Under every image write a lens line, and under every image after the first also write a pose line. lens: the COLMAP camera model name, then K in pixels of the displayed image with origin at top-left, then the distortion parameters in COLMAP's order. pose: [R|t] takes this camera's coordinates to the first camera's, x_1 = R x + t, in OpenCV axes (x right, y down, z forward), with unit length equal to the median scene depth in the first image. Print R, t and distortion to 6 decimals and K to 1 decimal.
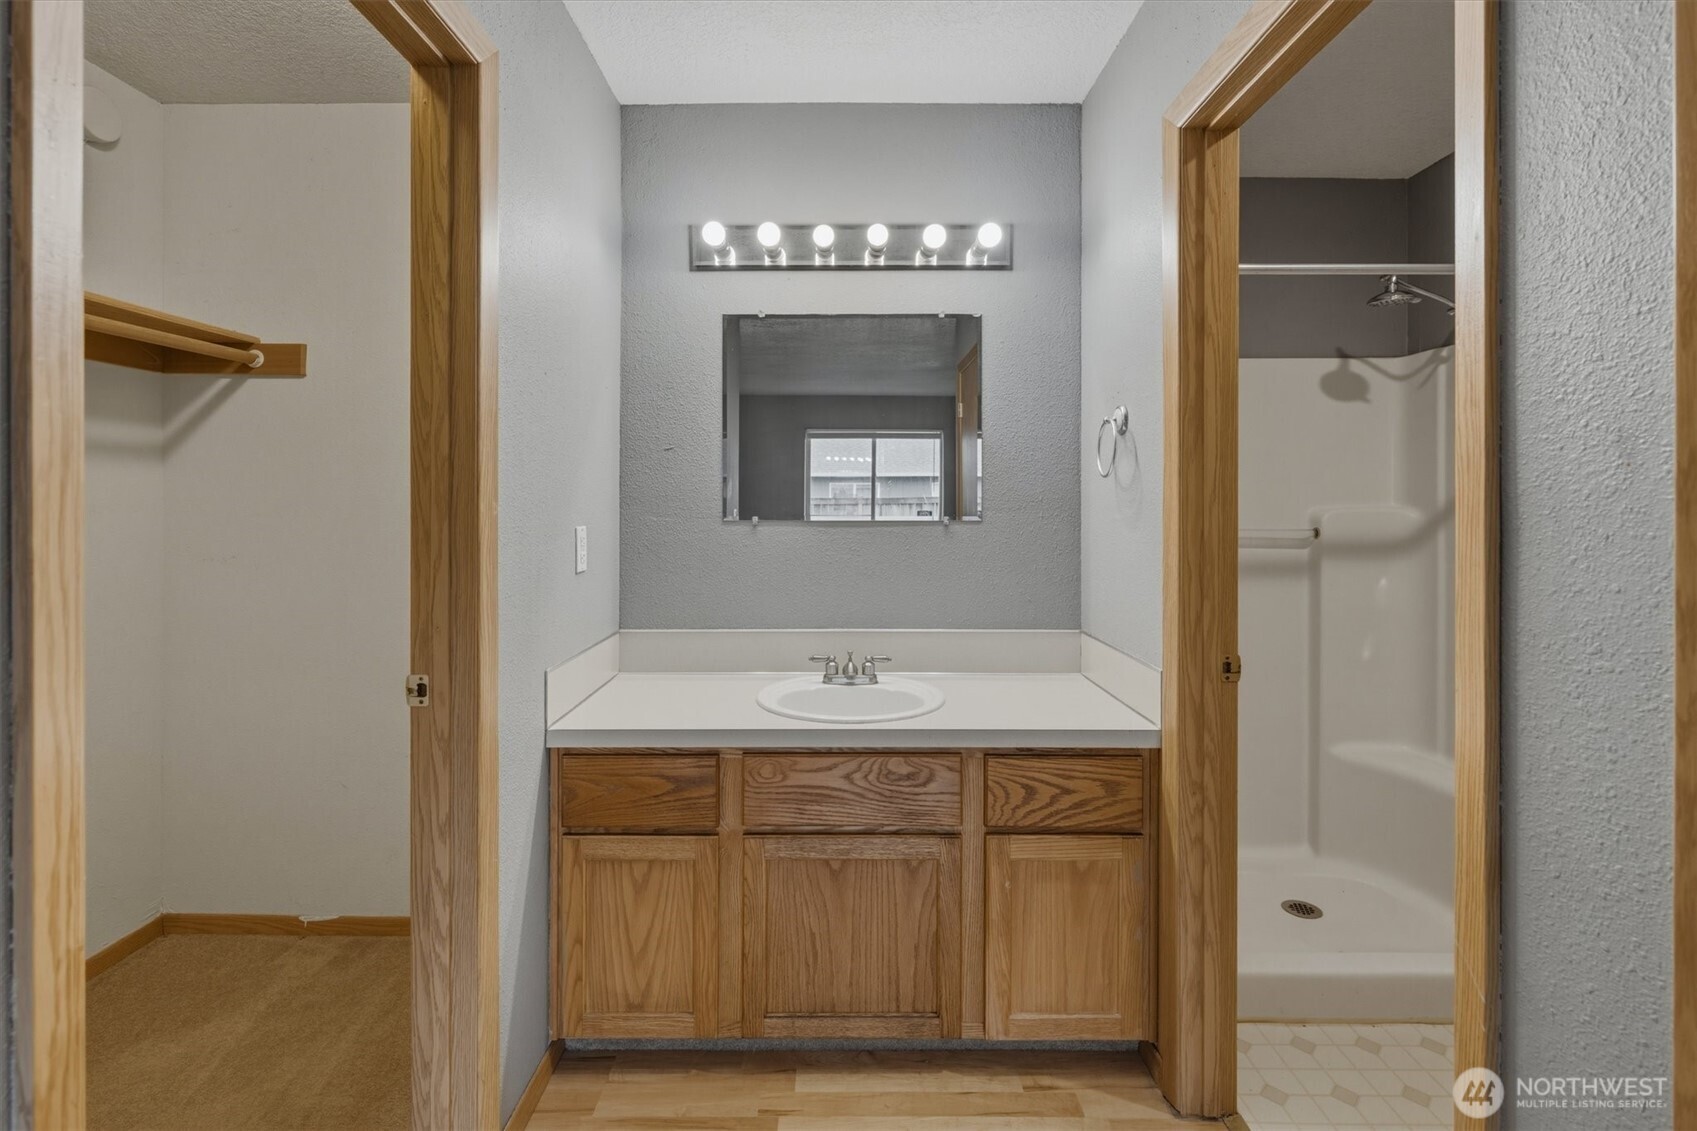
lens RADIAL K [[751.6, 0, 845.8], [0, 751.6, 494.5], [0, 0, 1]] dist [0.002140, 0.000045]
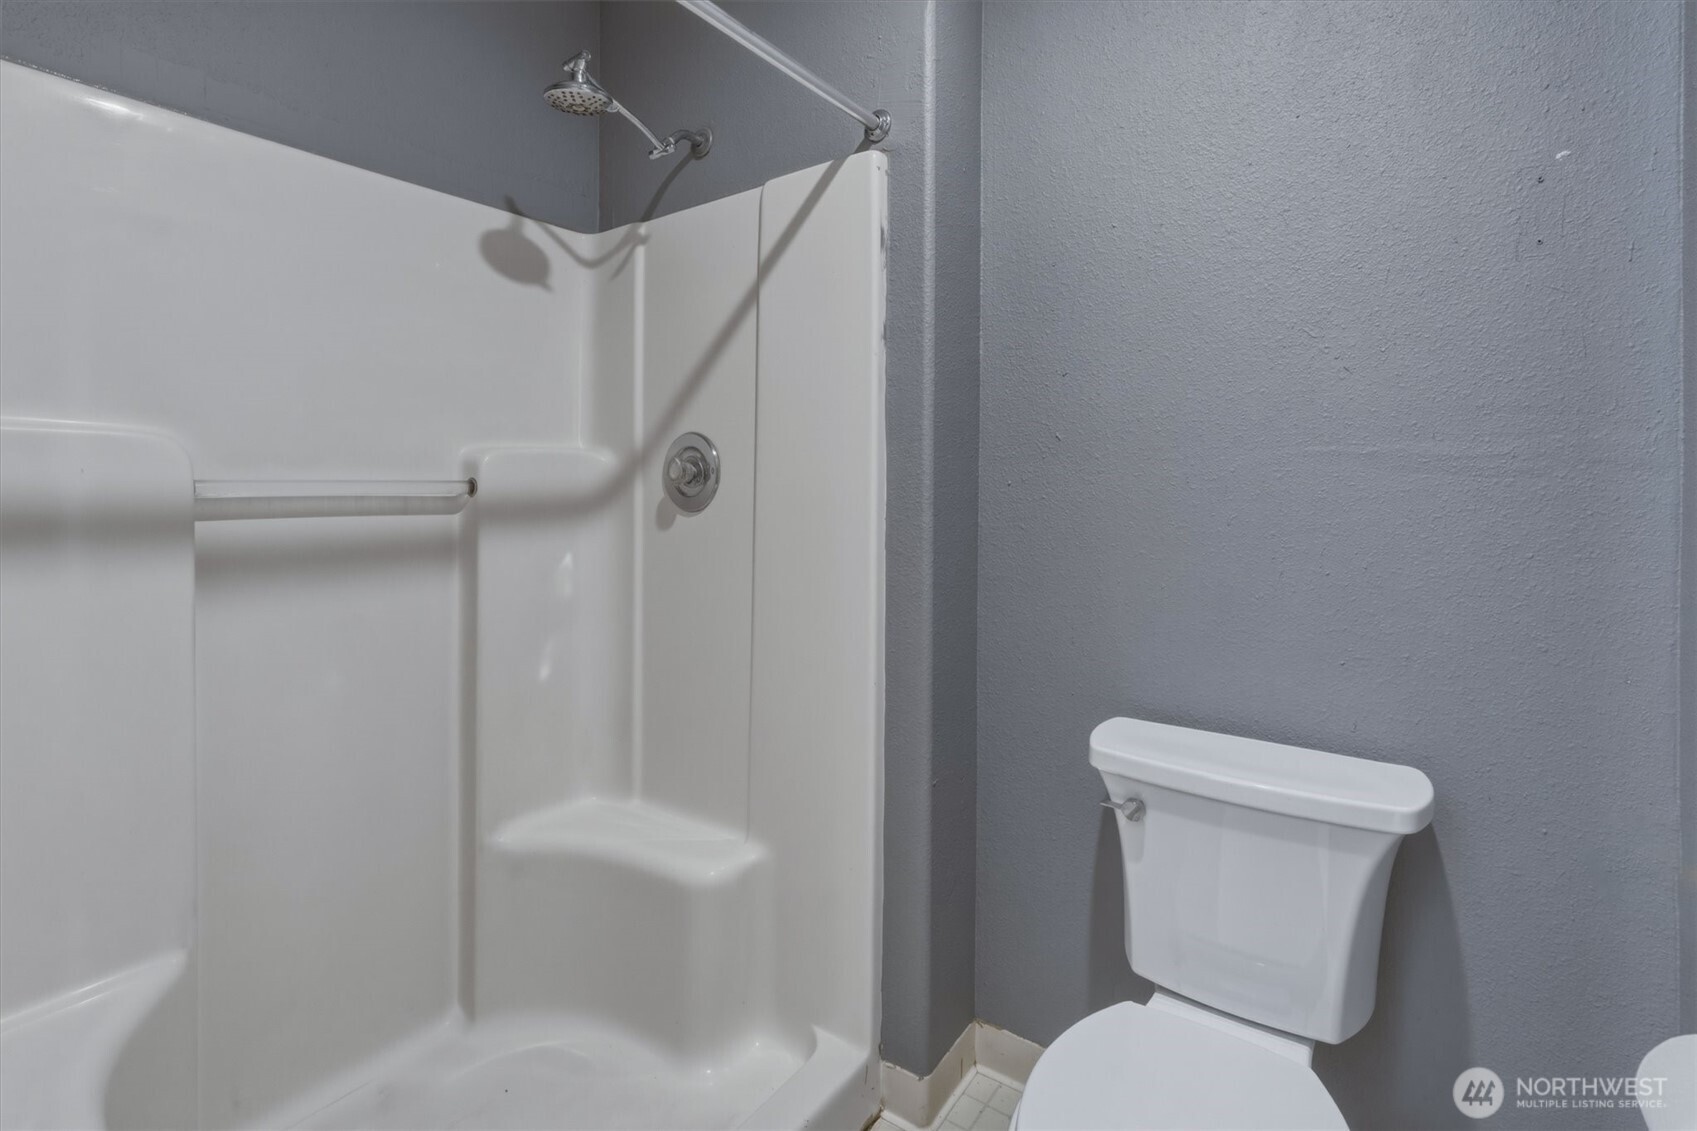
lens RADIAL K [[754.3, 0, 839.9], [0, 754.3, 482.9], [0, 0, 1]] dist [-0.002863, 0.001634]
pose [[0.571986, -0.018199, 0.820061, 0.484297], [-0.012623, 0.999440, 0.030985, 0.041424], [-0.820166, -0.028075, 0.571436, 0.669707]]
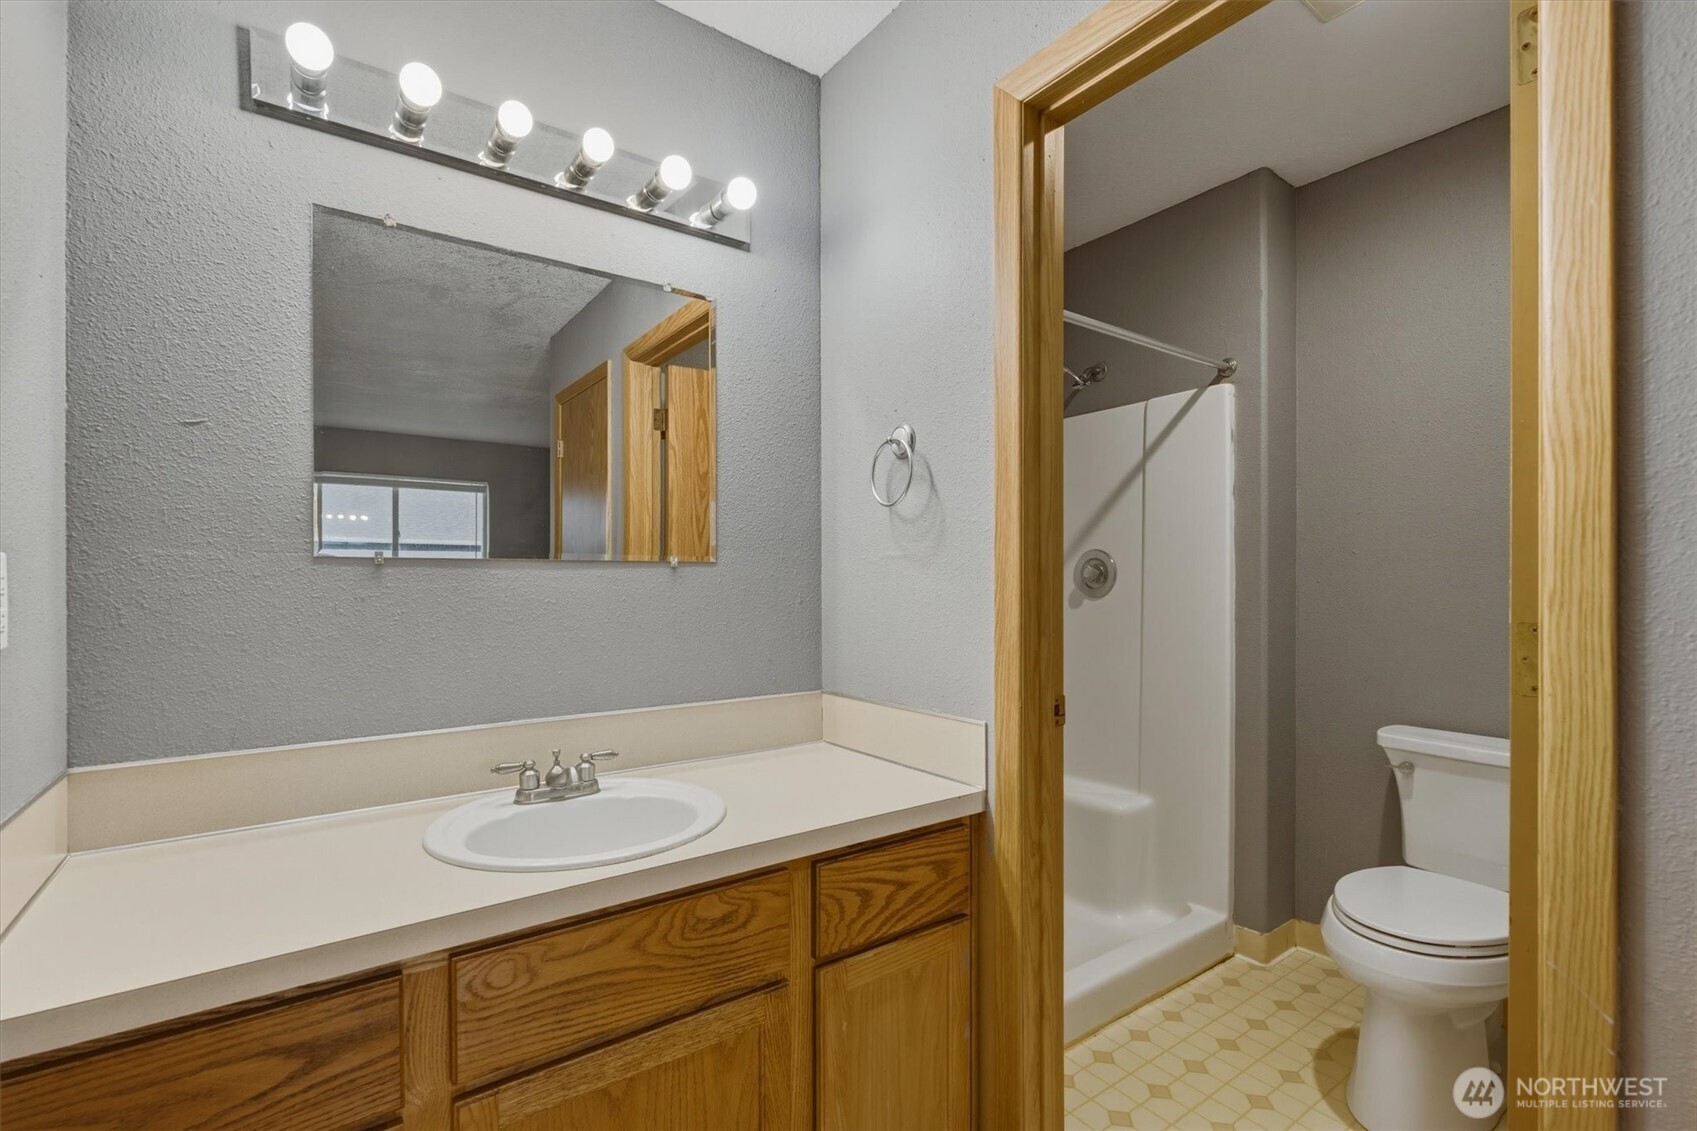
lens RADIAL K [[754.3, 0, 842.1], [0, 754.3, 575.4], [0, 0, 1]] dist [-0.002863, 0.001634]
pose [[0.815014, 0.000744, 0.579441, -0.223195], [-0.005922, 0.999958, 0.007045, 0.056920], [-0.579412, -0.009173, 0.814983, 0.379225]]
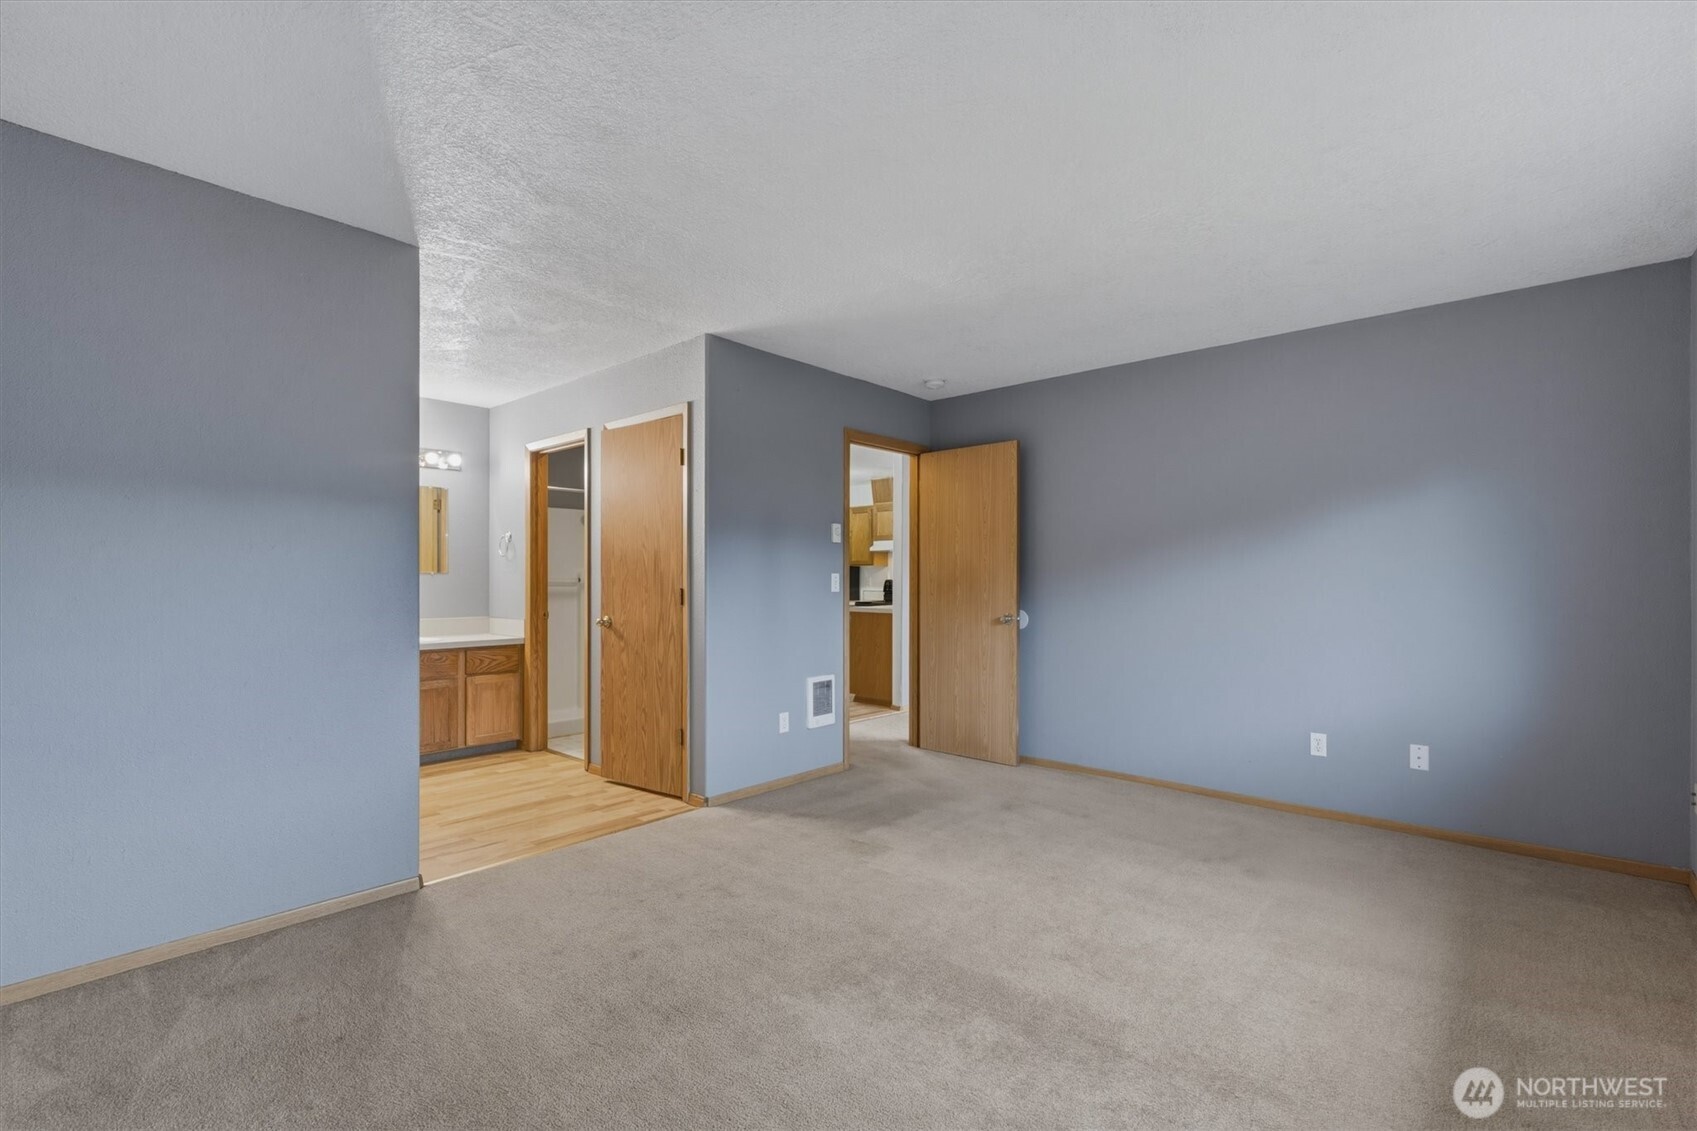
lens RADIAL K [[754.3, 0, 850.1], [0, 754.3, 578.1], [0, 0, 1]] dist [-0.002863, 0.001634]
pose [[0.654019, -0.004047, 0.756467, -1.054138], [-0.005613, 0.999932, 0.010202, 0.024965], [-0.756457, -0.010919, 0.653952, -2.049158]]
